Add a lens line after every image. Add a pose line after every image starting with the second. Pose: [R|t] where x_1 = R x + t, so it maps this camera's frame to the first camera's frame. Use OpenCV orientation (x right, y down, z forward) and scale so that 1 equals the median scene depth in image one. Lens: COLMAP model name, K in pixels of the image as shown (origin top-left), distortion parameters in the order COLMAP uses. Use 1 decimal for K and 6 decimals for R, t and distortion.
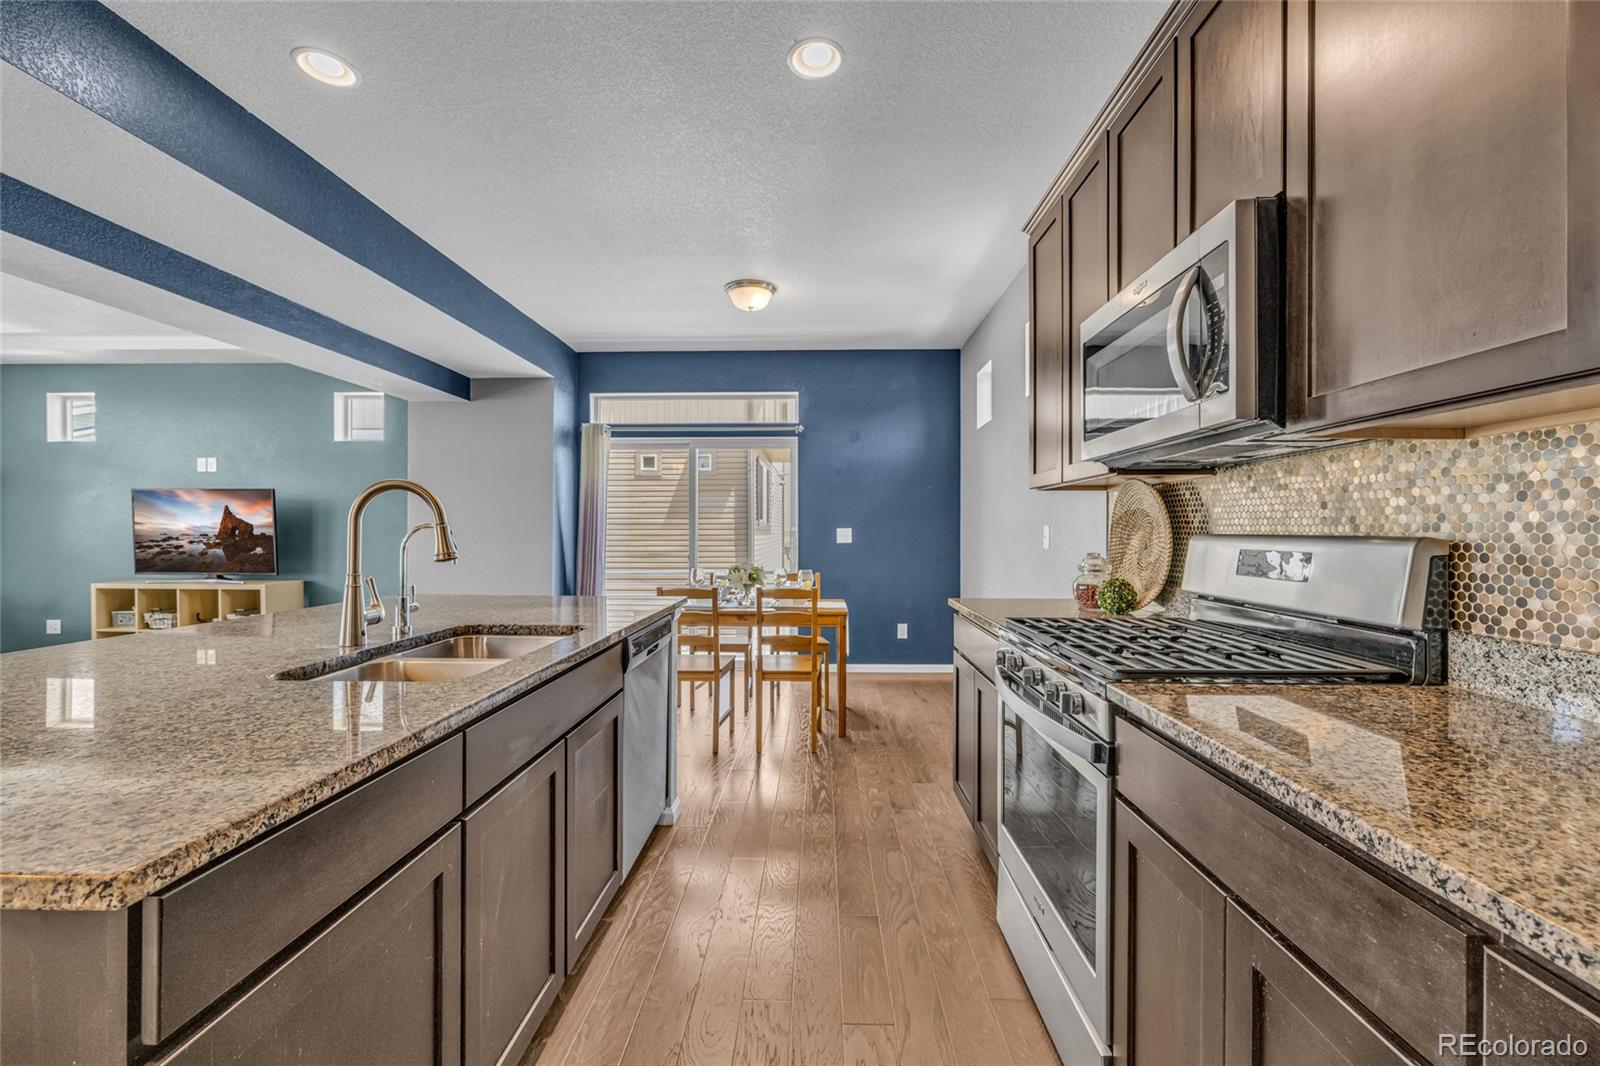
lens RADIAL K [[670.7, 0, 797.2], [0, 670.7, 529.7], [0, 0, 1]] dist [-0.001614, 0.000809]
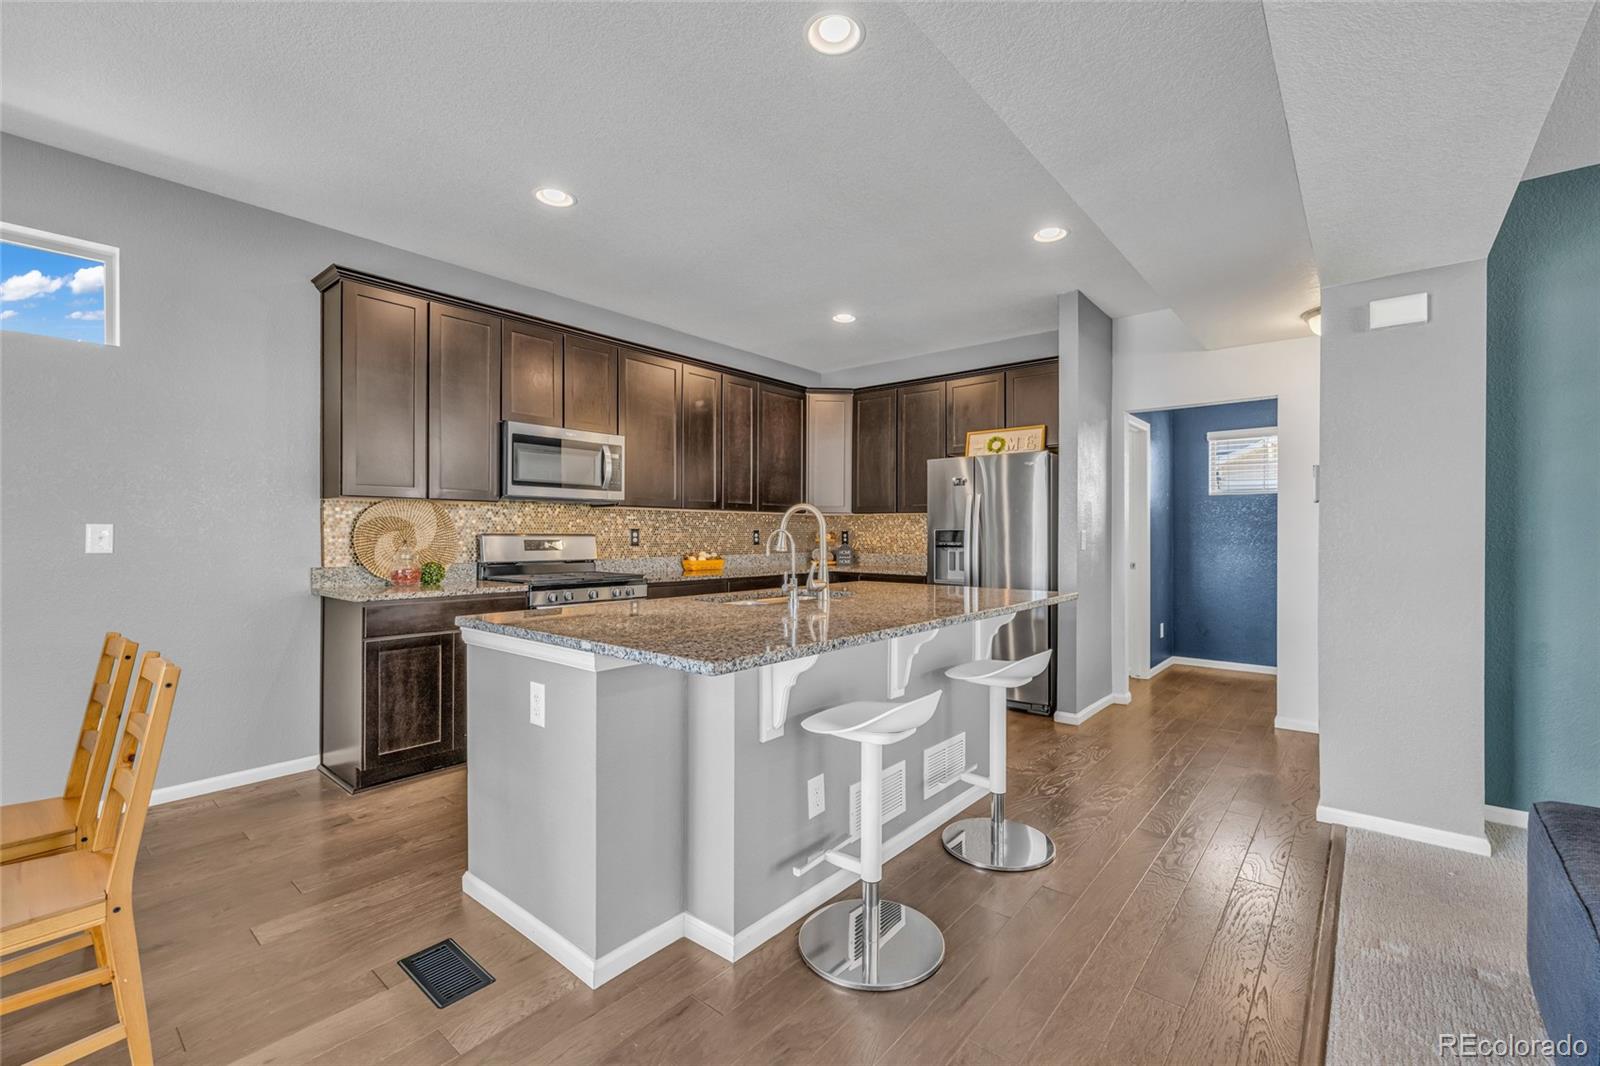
lens RADIAL K [[670.7, 0, 820.3], [0, 670.7, 532.4], [0, 0, 1]] dist [-0.001614, 0.000809]
pose [[-0.791717, -0.002818, 0.610881, -0.502336], [-0.004928, 0.999986, -0.001774, 0.000477], [-0.610868, -0.004415, -0.791720, 0.698660]]
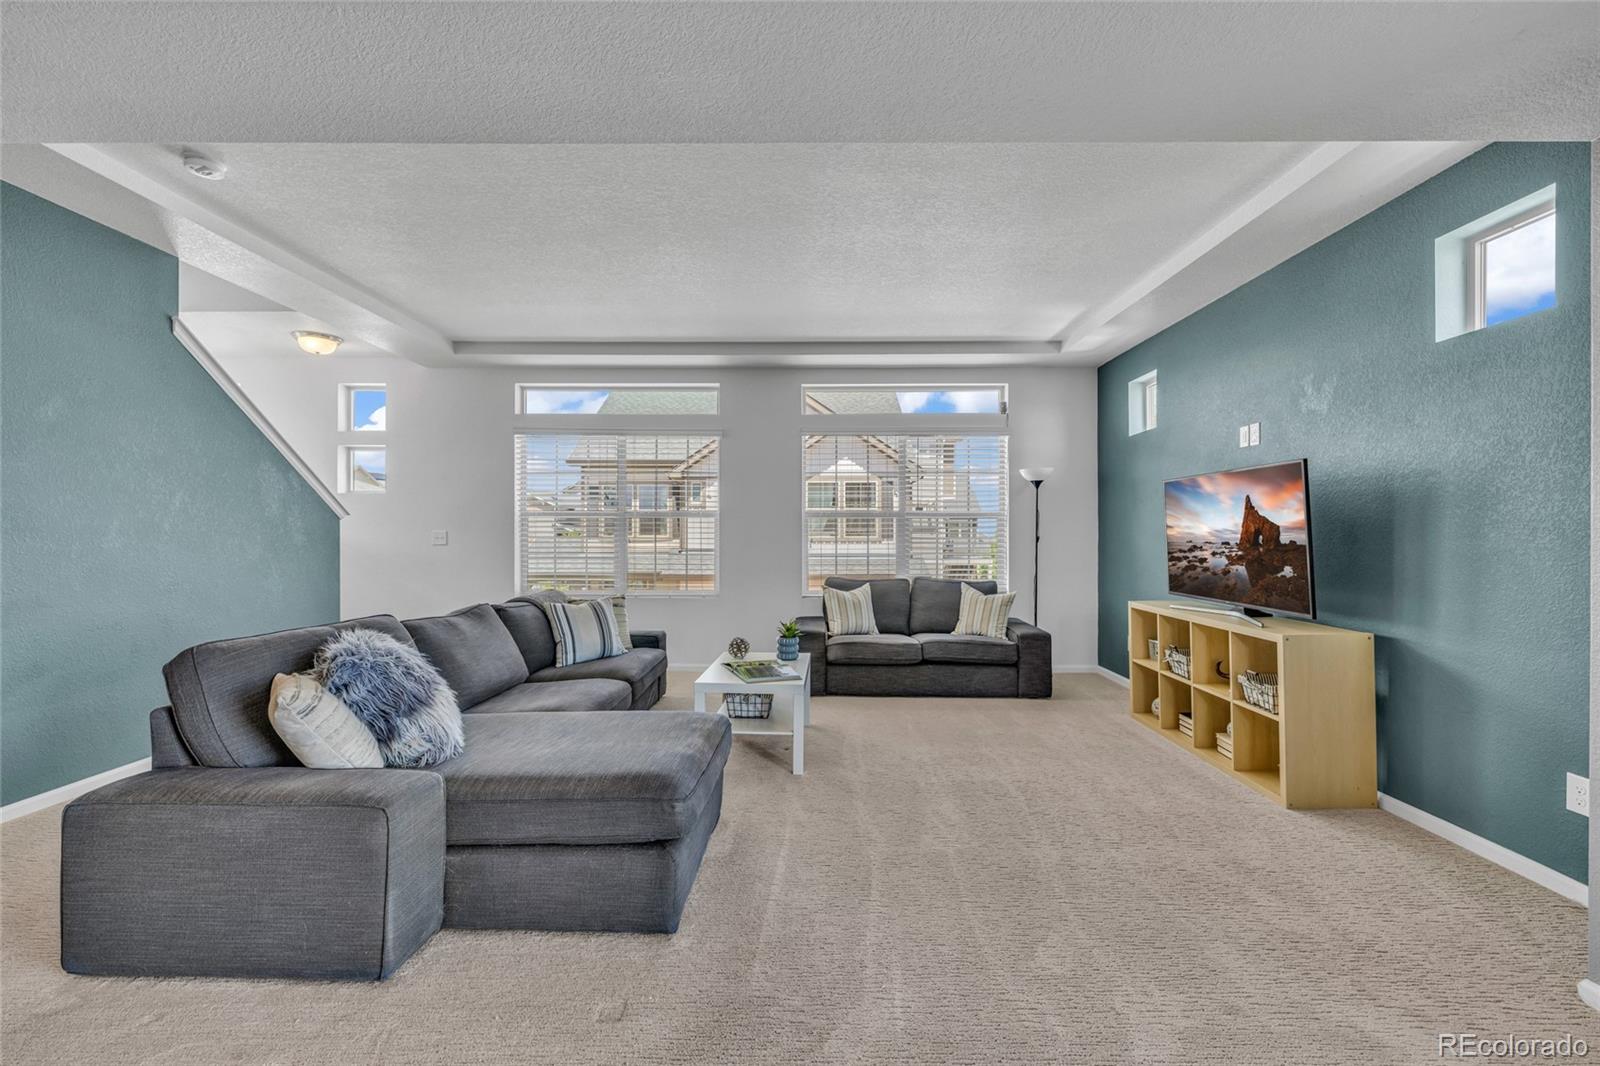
lens RADIAL K [[670.7, 0, 794.6], [0, 670.7, 532.0], [0, 0, 1]] dist [-0.001614, 0.000809]
pose [[0.012115, -0.006739, -0.999904, -0.244145], [0.002301, 0.999975, -0.006711, 0.000548], [0.999924, -0.002220, 0.012130, 0.576776]]
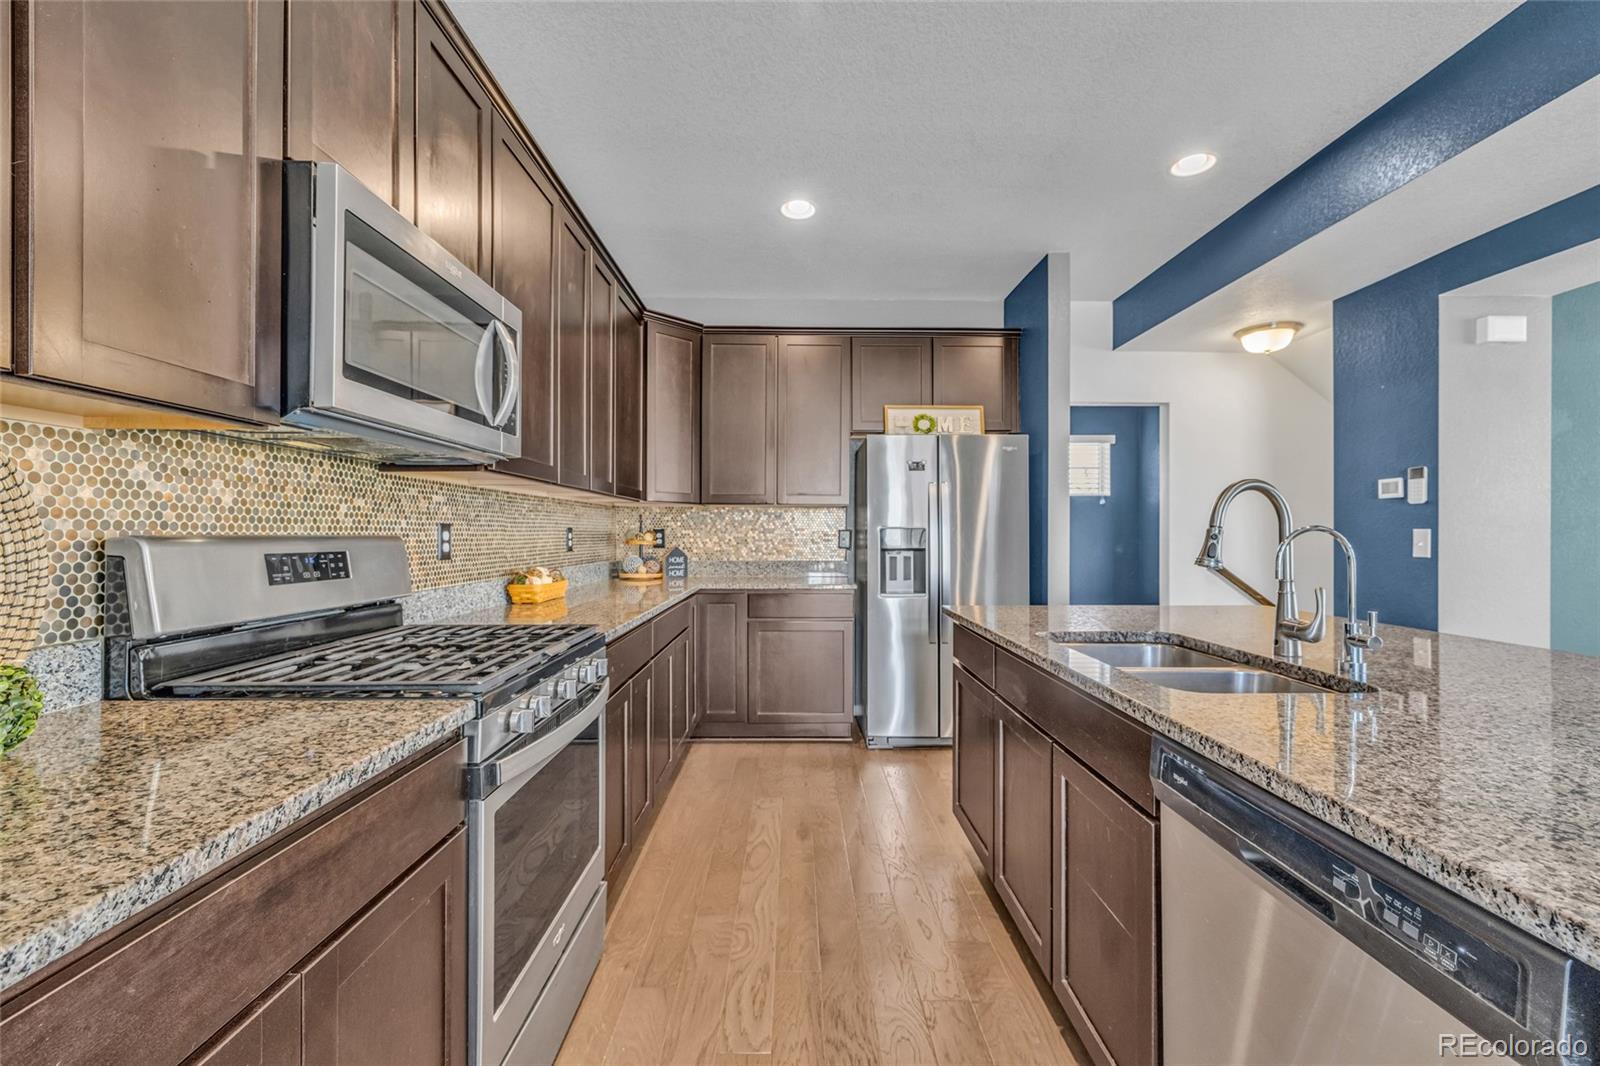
lens RADIAL K [[670.7, 0, 791.9], [0, 670.7, 531.2], [0, 0, 1]] dist [-0.001614, 0.000809]
pose [[-0.999056, -0.006053, -0.043021, 0.026640], [-0.005879, 0.999974, -0.004158, 0.000770], [0.043045, -0.003901, -0.999066, 0.566713]]
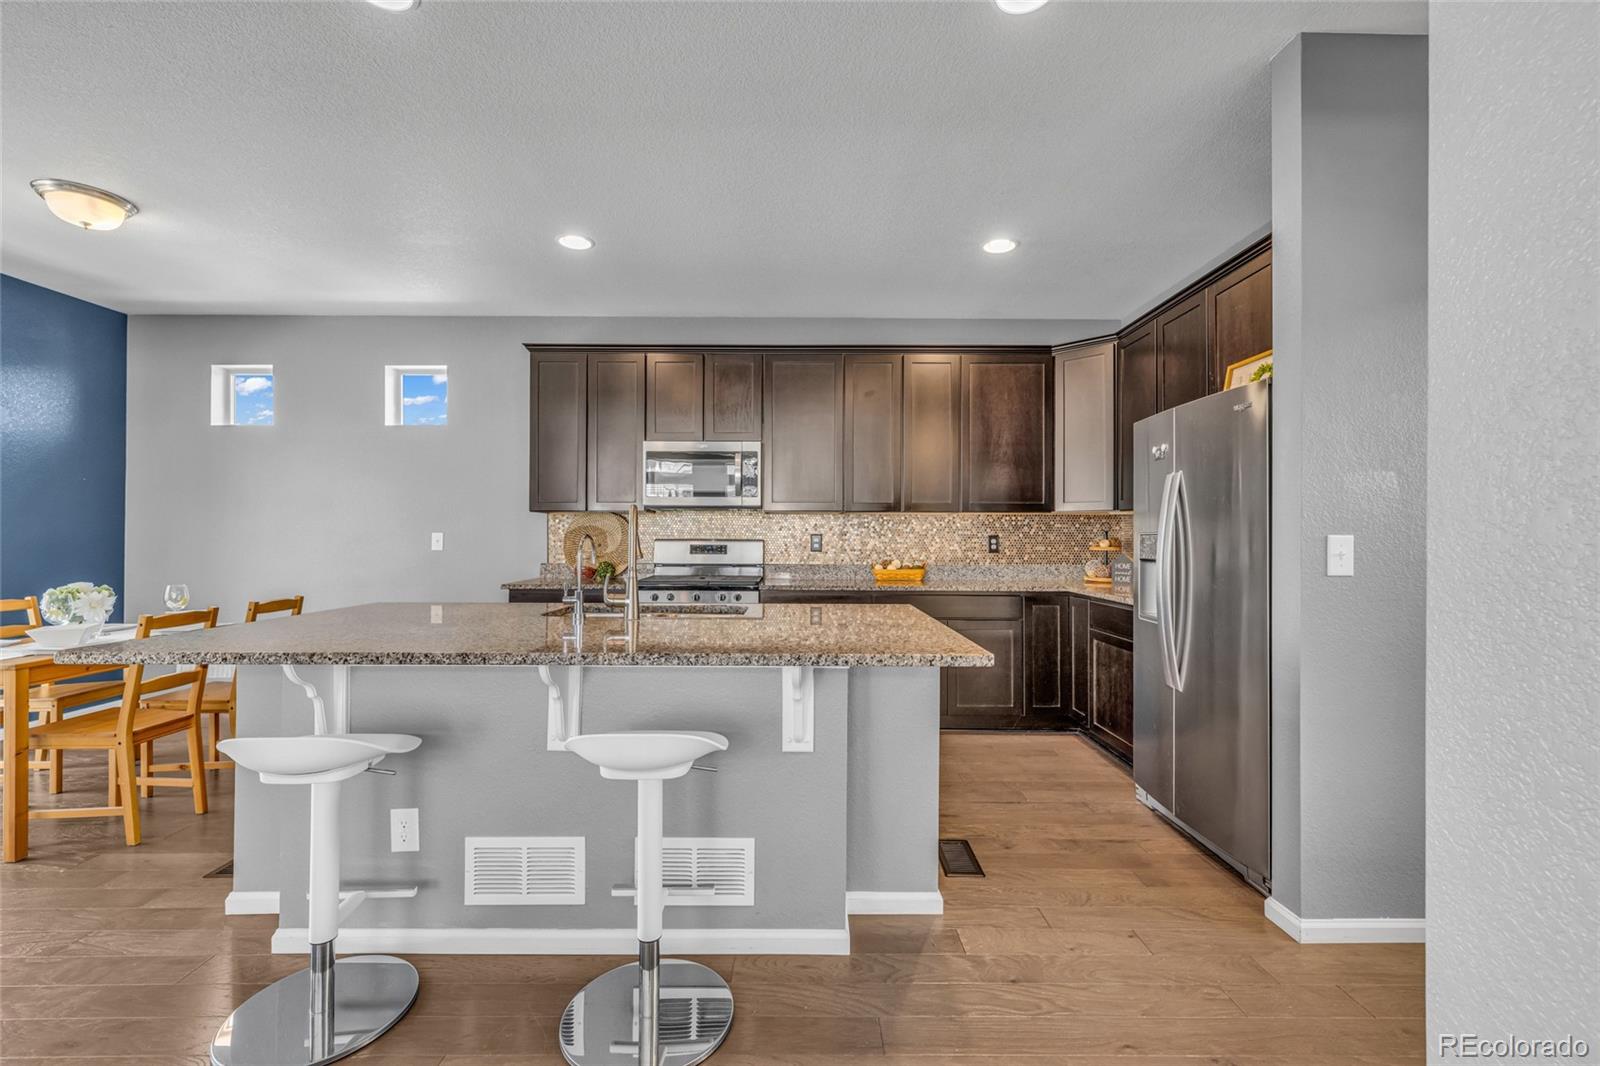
lens RADIAL K [[670.7, 0, 805.1], [0, 670.7, 533.3], [0, 0, 1]] dist [-0.001614, 0.000809]
pose [[-0.039424, 0.003402, 0.999217, -0.621598], [-0.004388, 0.999984, -0.003578, -0.002545], [-0.999213, -0.004526, -0.039408, 0.204757]]
